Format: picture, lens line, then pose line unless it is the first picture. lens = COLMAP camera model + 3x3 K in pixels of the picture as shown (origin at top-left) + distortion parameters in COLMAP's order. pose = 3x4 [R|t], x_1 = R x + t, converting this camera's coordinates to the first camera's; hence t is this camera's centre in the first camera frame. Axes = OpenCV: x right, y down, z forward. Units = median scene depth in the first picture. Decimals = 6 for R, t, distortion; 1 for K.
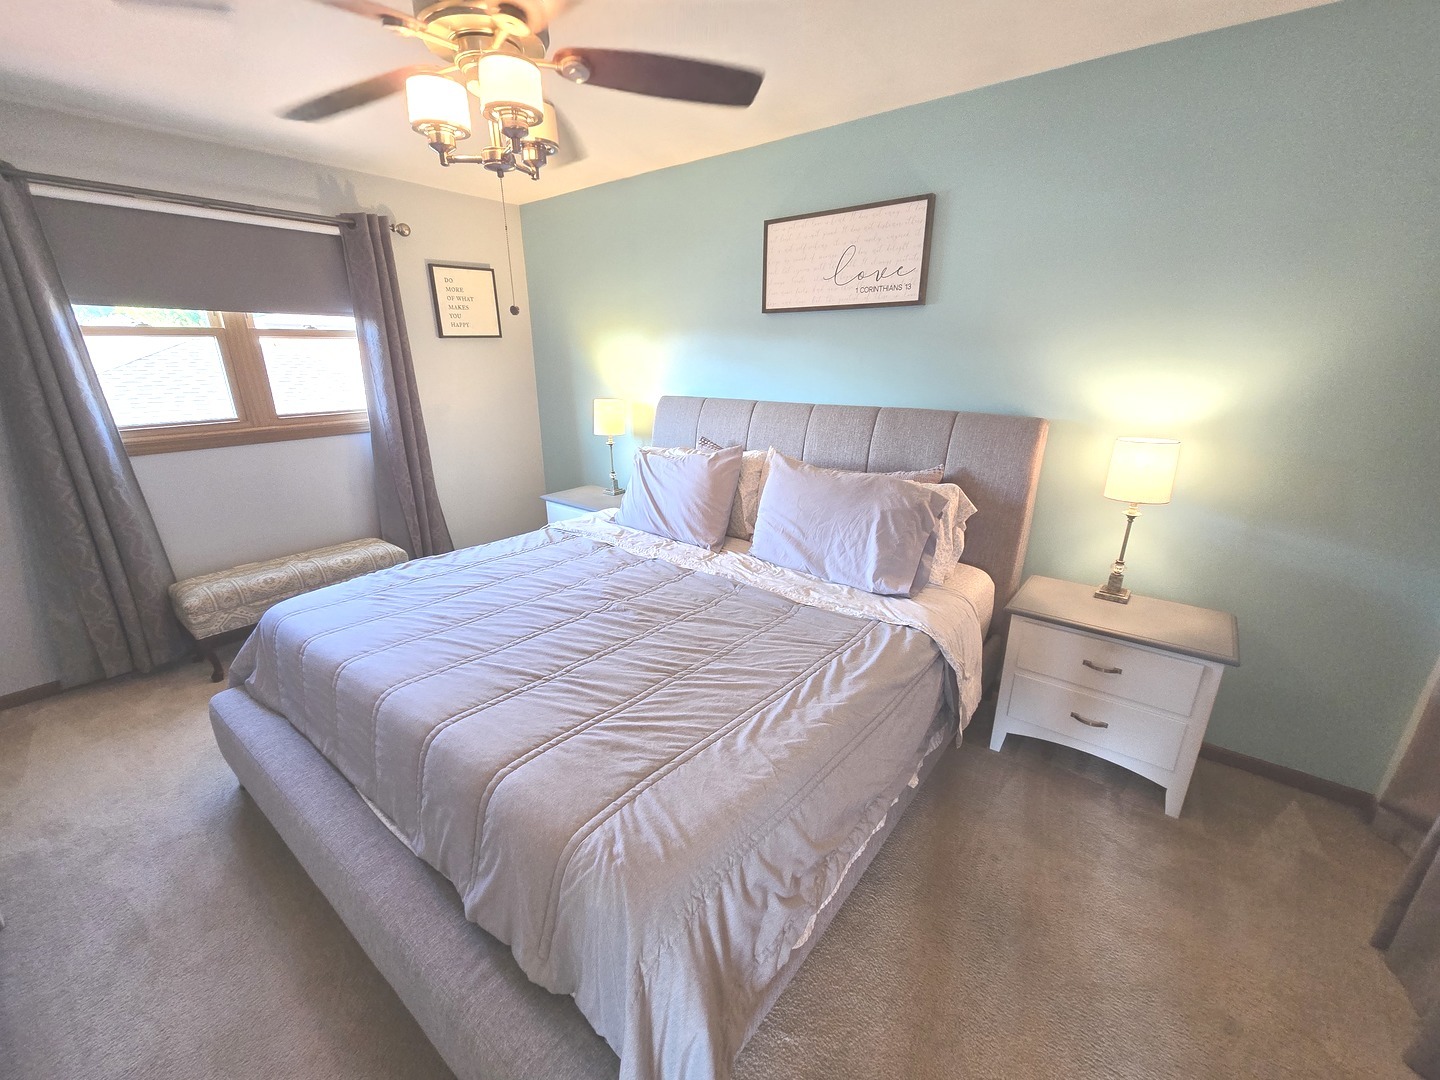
lens RADIAL K [[593.1, 0, 710.9], [0, 593.1, 548.4], [0, 0, 1]] dist [-0.000180, 0.000475]
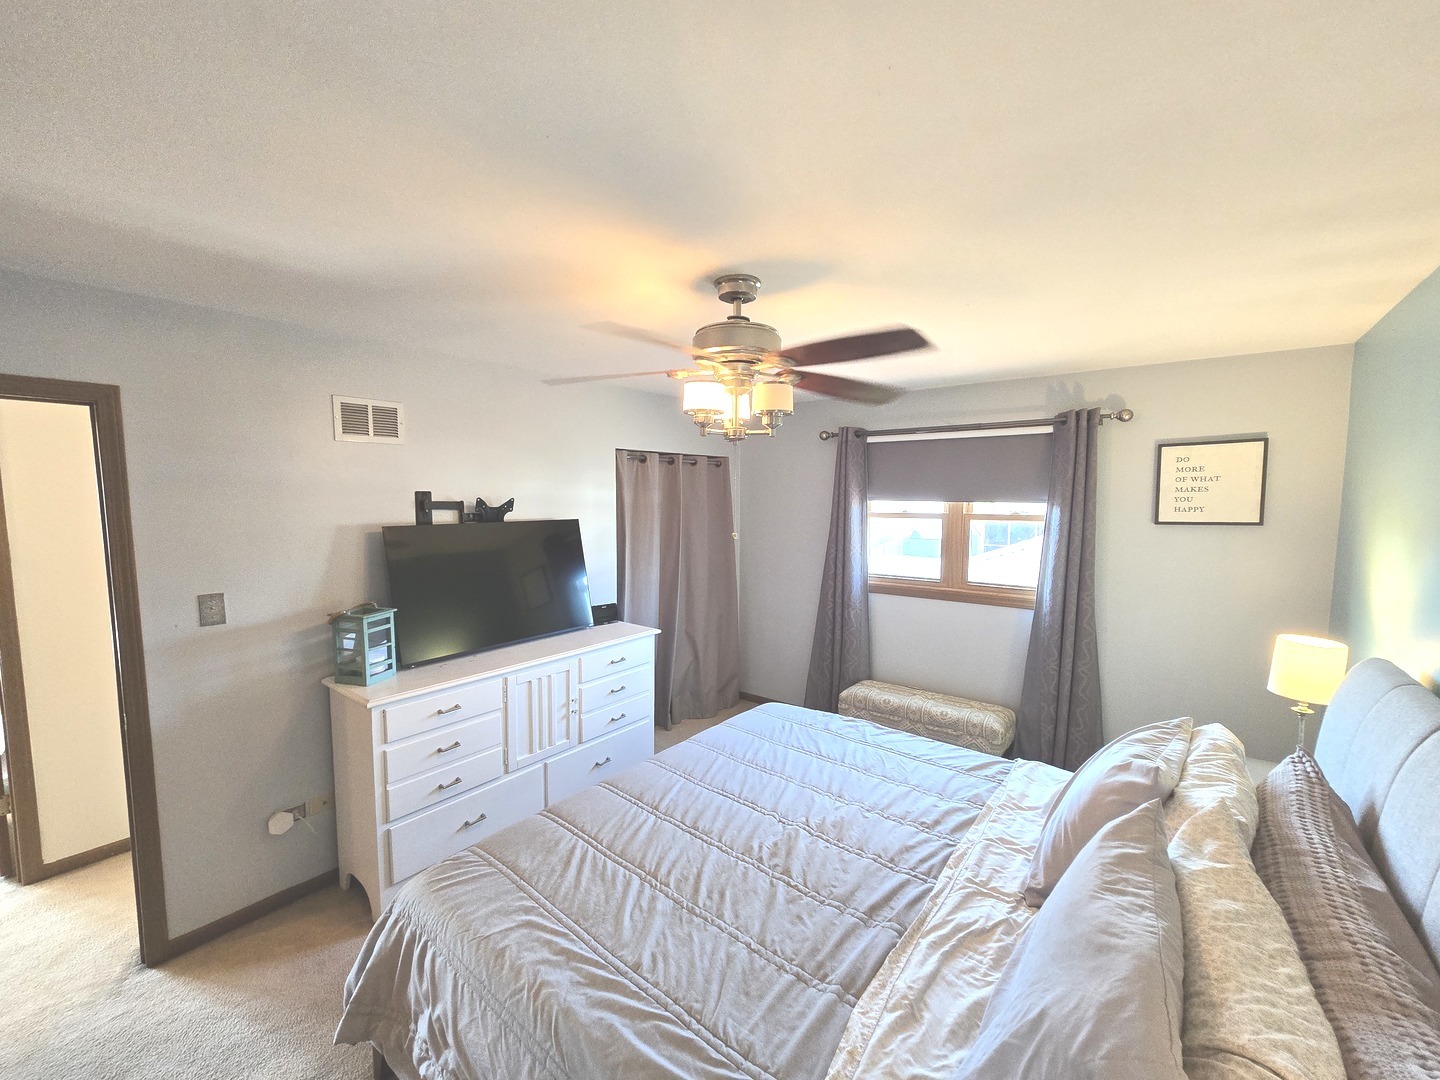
lens RADIAL K [[593.1, 0, 710.9], [0, 593.1, 548.4], [0, 0, 1]] dist [-0.000180, 0.000475]
pose [[0.010634, 0.095474, -0.995375, 0.470432], [-0.317882, 0.944116, 0.087161, -0.232685], [0.948071, 0.315485, 0.040389, 0.446814]]
